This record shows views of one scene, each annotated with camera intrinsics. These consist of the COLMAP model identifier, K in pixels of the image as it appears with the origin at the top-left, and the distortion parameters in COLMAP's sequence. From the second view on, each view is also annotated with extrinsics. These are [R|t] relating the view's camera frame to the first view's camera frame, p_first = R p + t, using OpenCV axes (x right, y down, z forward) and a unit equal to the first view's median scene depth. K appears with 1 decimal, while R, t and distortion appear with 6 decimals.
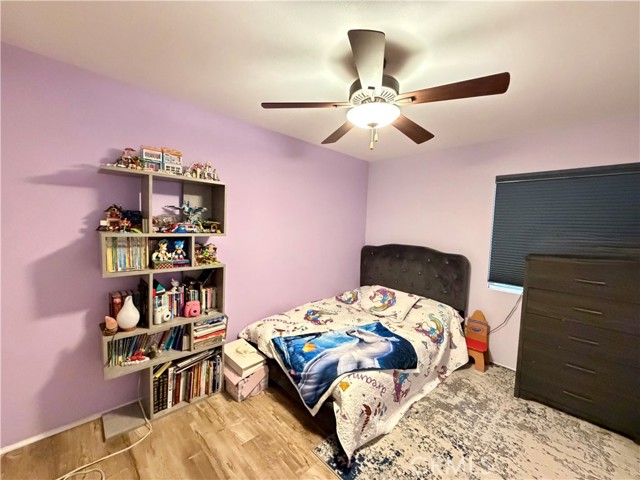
lens RADIAL K [[254.3, 0, 319.8], [0, 254.3, 239.0], [0, 0, 1]] dist [-0.001394, 0.000617]
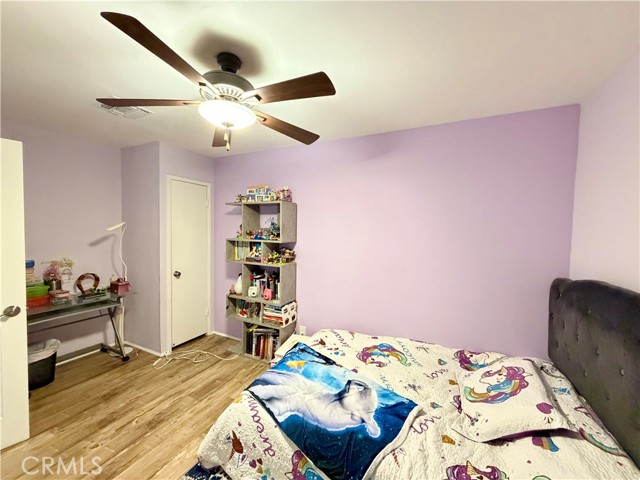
lens RADIAL K [[254.3, 0, 320.7], [0, 254.3, 241.1], [0, 0, 1]] dist [-0.001394, 0.000617]
pose [[0.353835, 0.016630, -0.935160, 0.786942], [-0.065333, 0.997839, -0.006975, -0.022328], [0.933023, 0.063565, 0.354157, 0.659775]]
